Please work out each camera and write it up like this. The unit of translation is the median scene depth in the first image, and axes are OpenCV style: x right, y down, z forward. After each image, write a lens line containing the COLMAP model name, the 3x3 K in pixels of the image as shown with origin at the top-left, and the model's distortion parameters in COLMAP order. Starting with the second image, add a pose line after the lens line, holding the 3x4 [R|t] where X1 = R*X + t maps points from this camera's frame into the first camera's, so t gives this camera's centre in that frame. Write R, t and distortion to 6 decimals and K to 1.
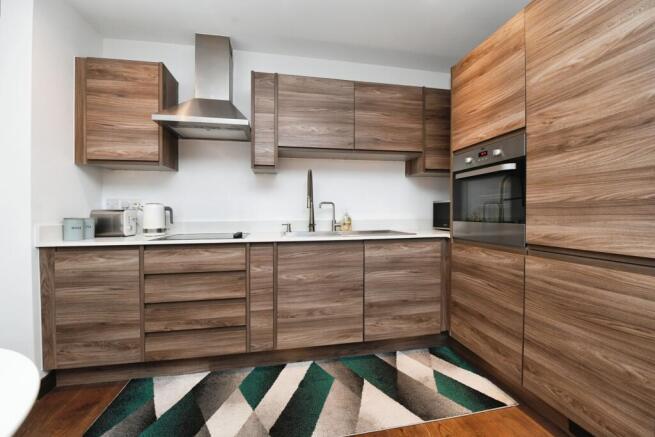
lens RADIAL K [[272.1, 0, 327.5], [0, 272.1, 218.5], [0, 0, 1]] dist [-0.003869, -0.000227]
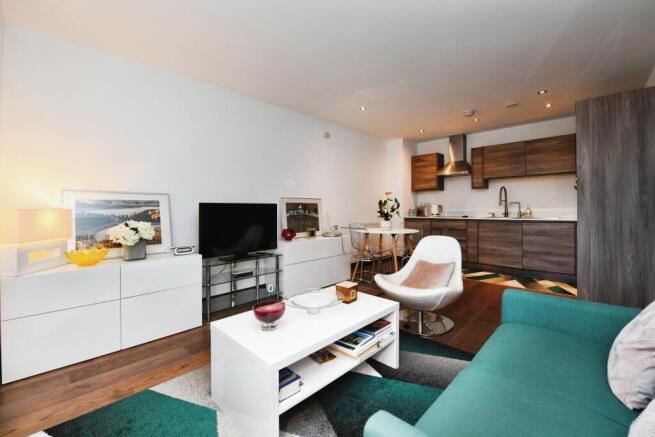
lens RADIAL K [[281.3, 0, 327.2], [0, 281.3, 202.3], [0, 0, 1]] dist [-0.001734, -0.000167]
pose [[0.575506, -0.012139, -0.817708, 1.057949], [-0.005039, 0.999818, -0.018389, -0.017004], [0.817782, 0.014704, 0.575340, -1.525983]]
